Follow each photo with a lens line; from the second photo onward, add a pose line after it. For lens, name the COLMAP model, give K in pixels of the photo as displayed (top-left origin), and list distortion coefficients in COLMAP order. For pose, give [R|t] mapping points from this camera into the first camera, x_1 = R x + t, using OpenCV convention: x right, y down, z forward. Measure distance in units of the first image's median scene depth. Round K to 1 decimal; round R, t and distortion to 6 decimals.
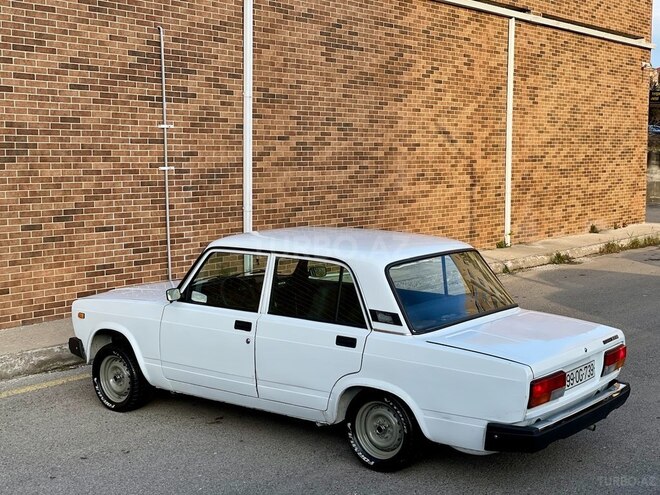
lens RADIAL K [[979.9, 0, 334.4], [0, 979.9, 244.4], [0, 0, 1]] dist [0.160307, -0.364834]
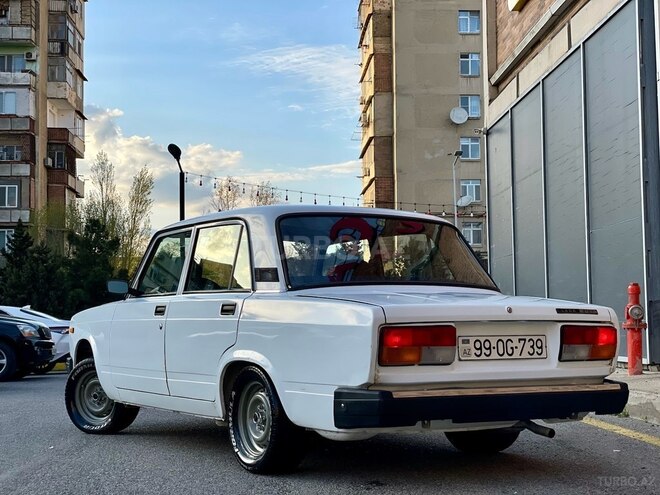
lens RADIAL K [[979.9, 0, 334.4], [0, 979.9, 244.4], [0, 0, 1]] dist [0.160307, -0.364834]
pose [[0.934721, -0.031325, -0.354000, 0.215446], [-0.032949, 0.984178, -0.174089, 0.104399], [0.353852, 0.174389, 0.918900, 0.156691]]
